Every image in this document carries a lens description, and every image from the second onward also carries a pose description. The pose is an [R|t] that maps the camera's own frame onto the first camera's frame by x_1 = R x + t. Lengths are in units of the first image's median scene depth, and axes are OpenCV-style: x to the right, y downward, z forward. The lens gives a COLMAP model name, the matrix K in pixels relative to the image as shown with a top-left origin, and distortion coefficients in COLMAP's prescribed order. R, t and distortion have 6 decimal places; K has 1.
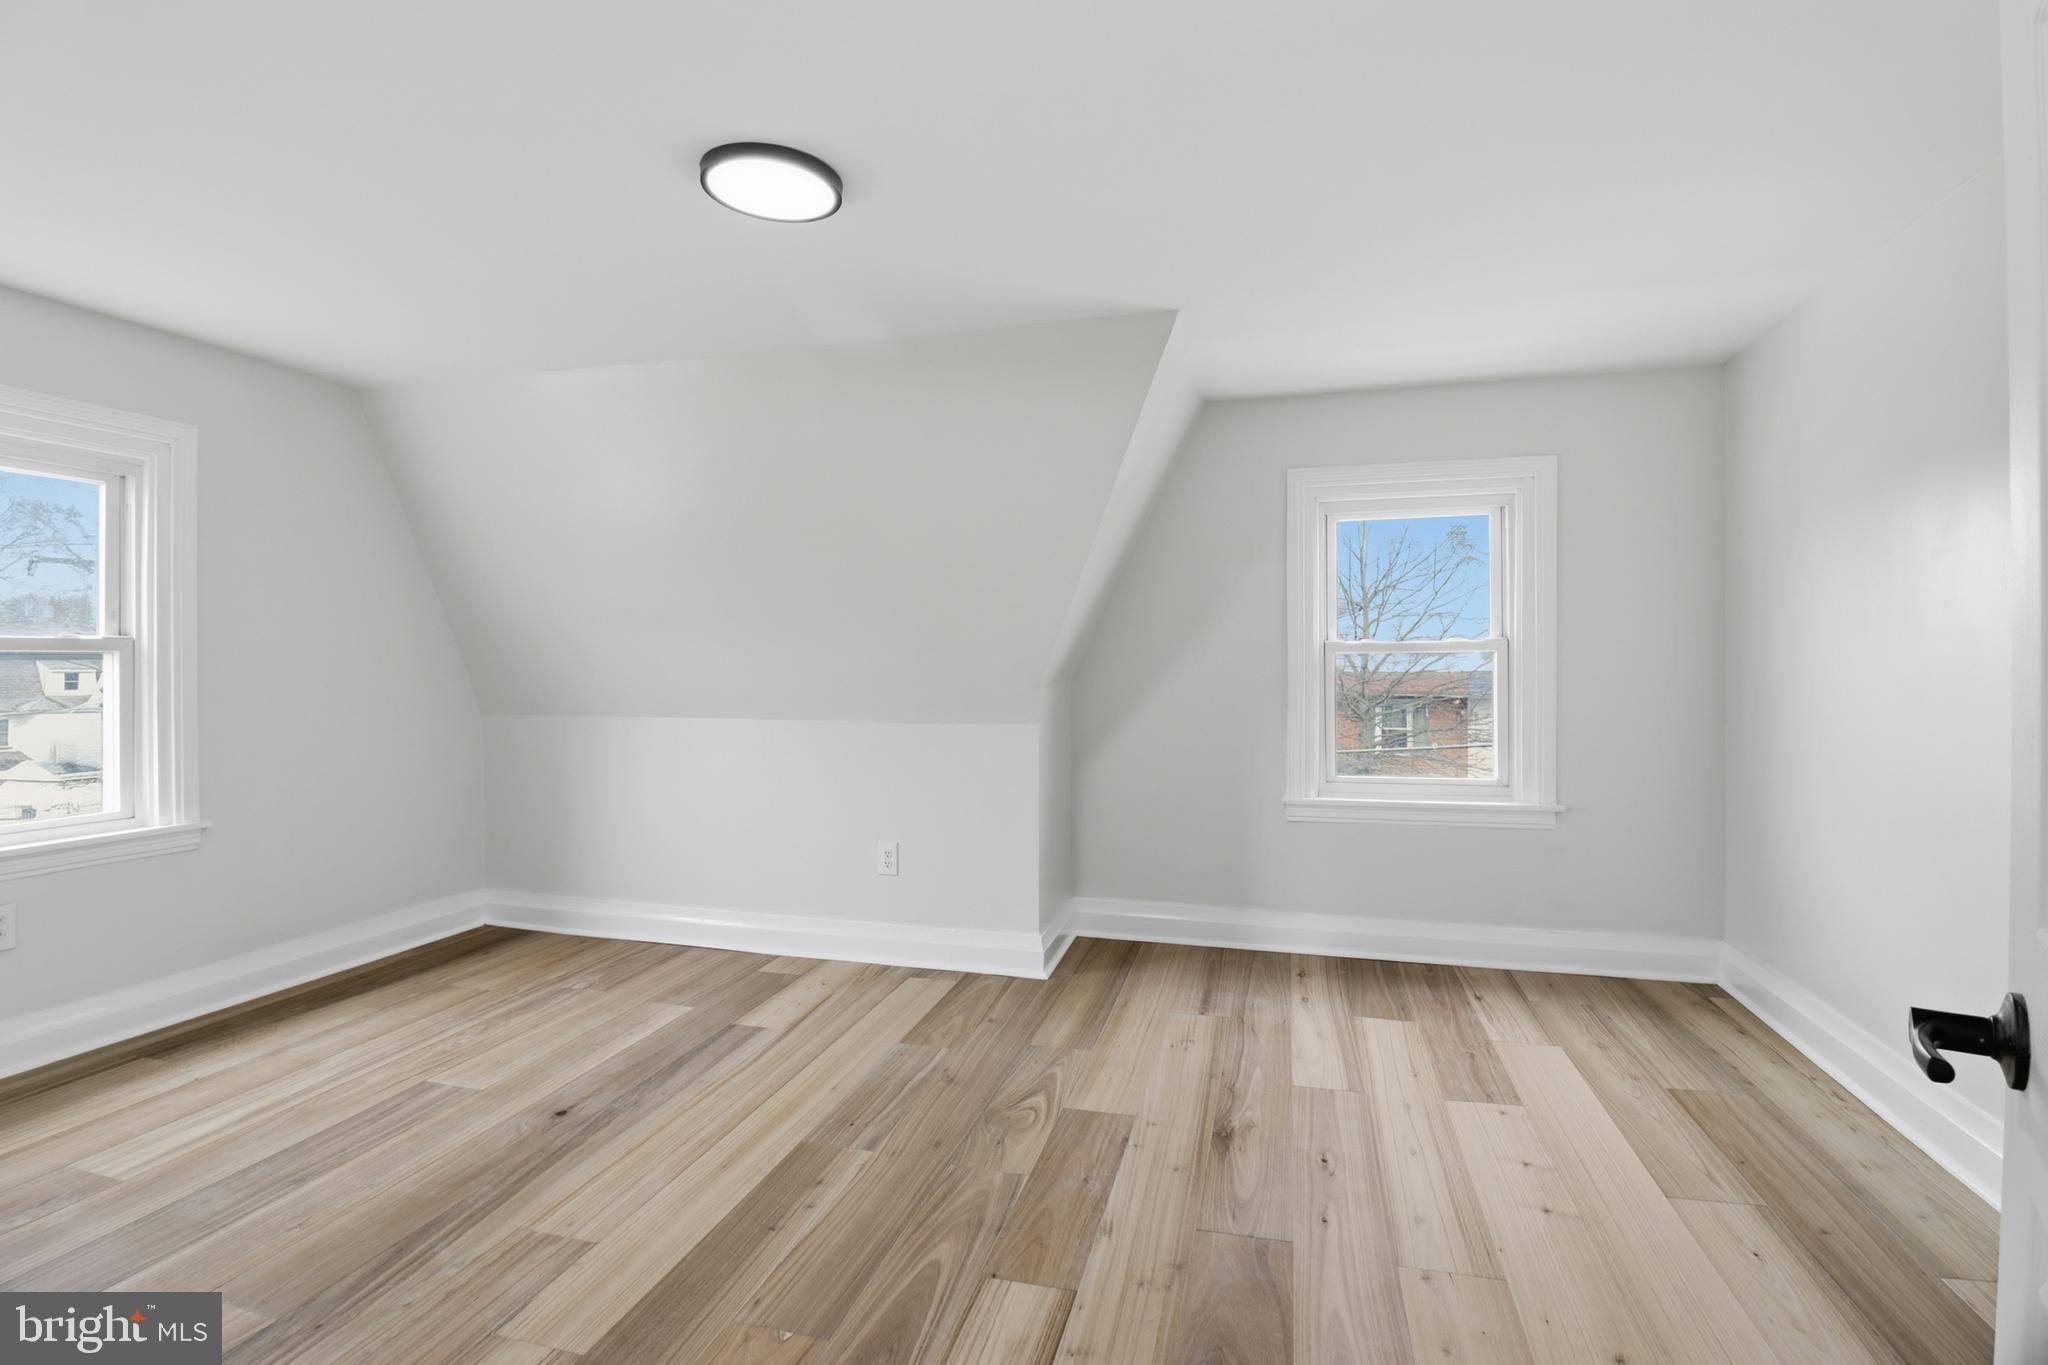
lens RADIAL K [[960.3, 0, 1028.5], [0, 960.3, 666.6], [0, 0, 1]] dist [0.002311, -0.014188]
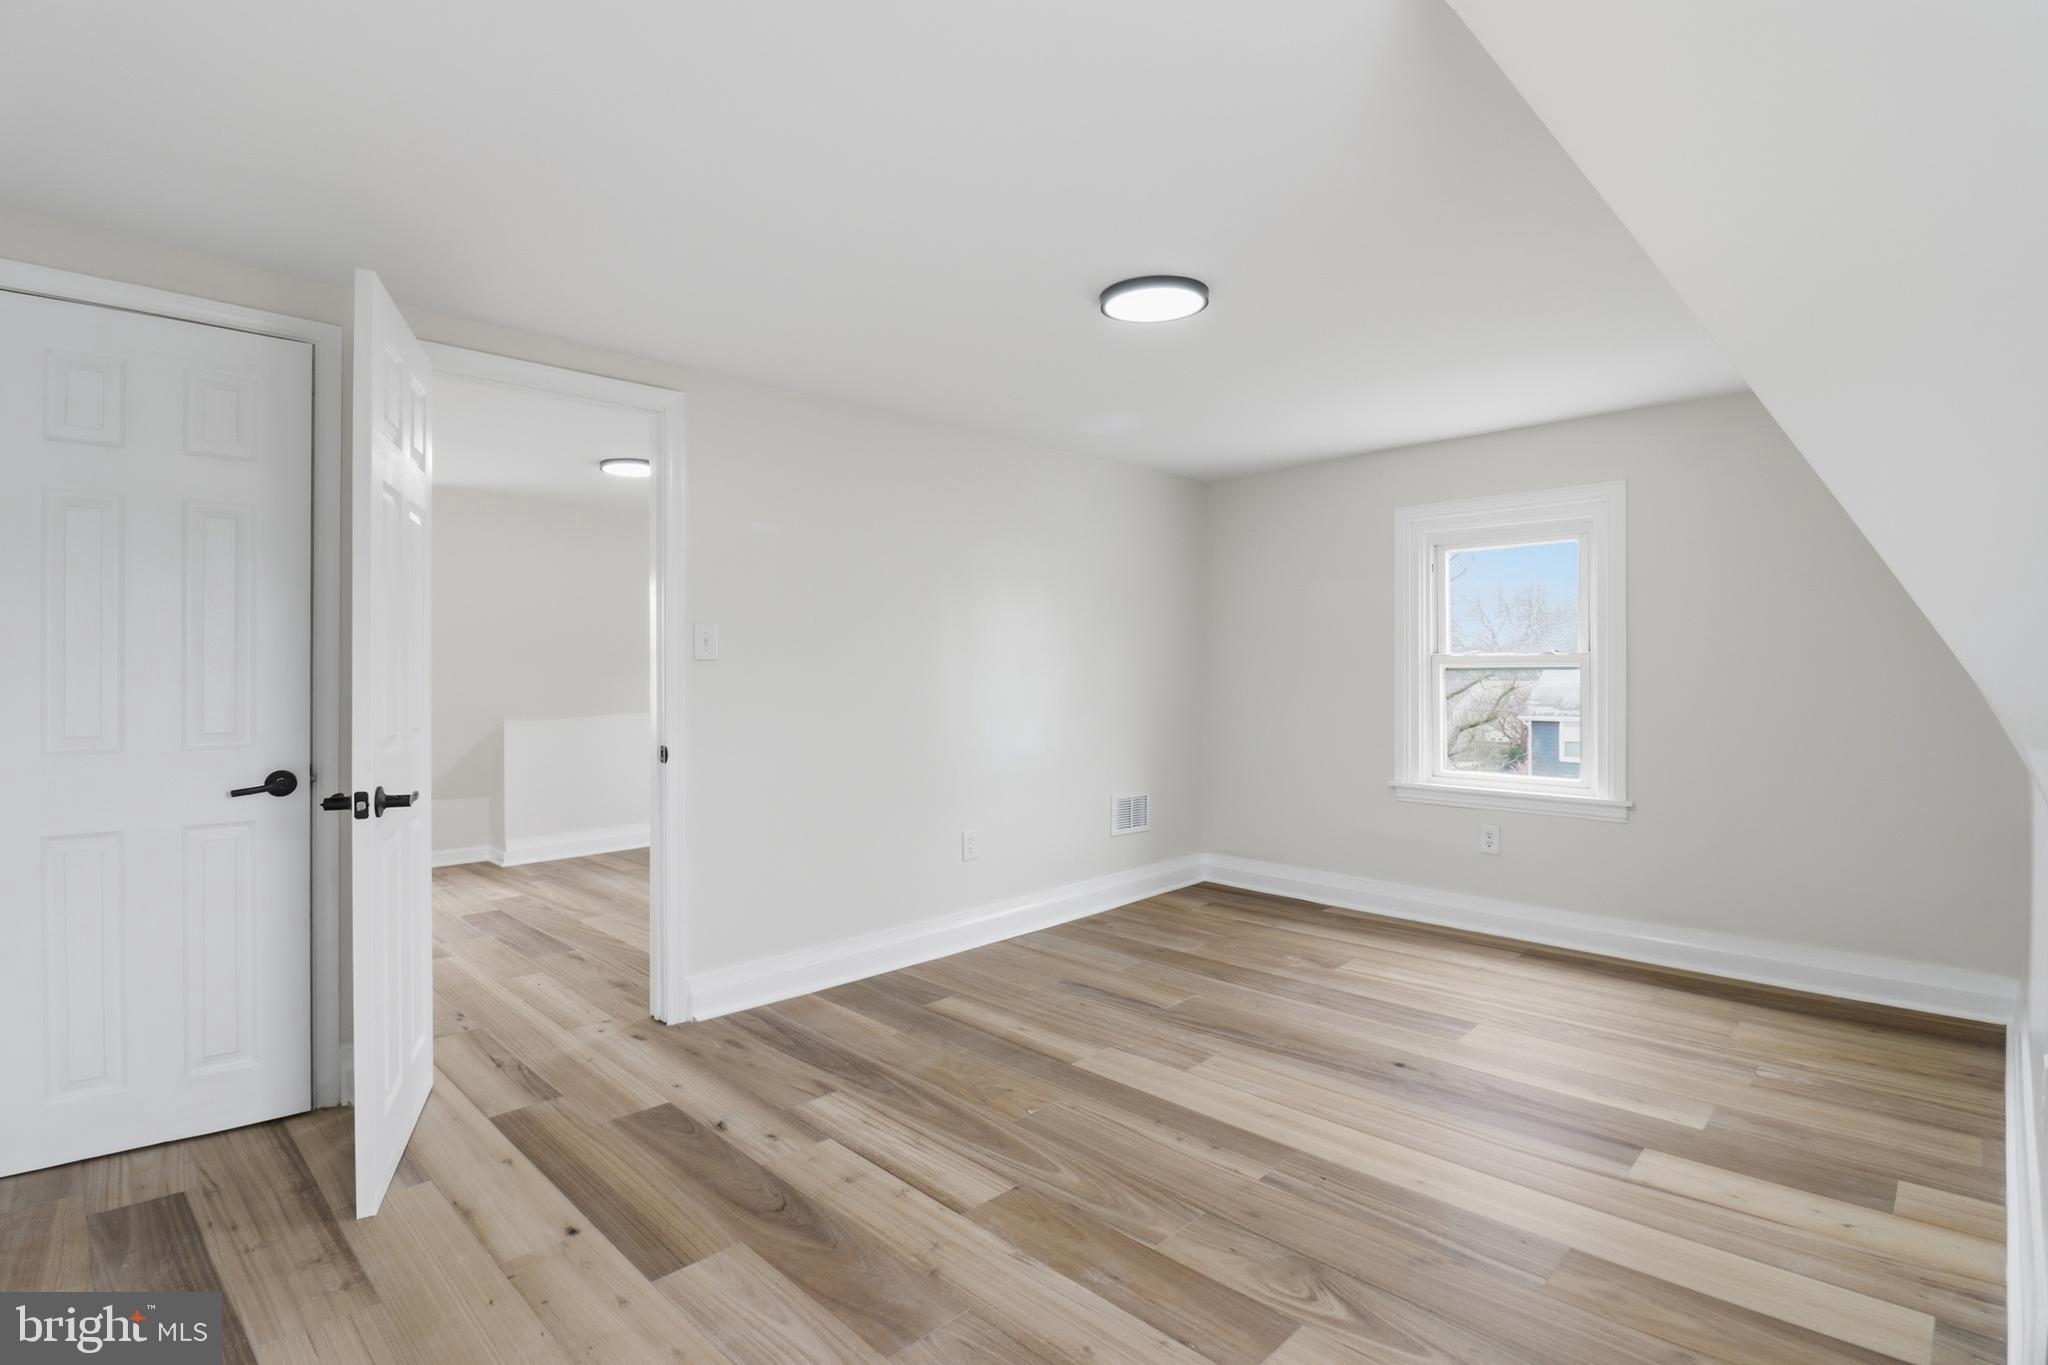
lens RADIAL K [[960.3, 0, 1036.6], [0, 960.3, 678.4], [0, 0, 1]] dist [0.002311, -0.014188]
pose [[-0.478447, 0.010910, -0.878049, 0.665746], [-0.001778, 0.999909, 0.013393, -0.013066], [0.878115, 0.007969, -0.478384, 1.059098]]
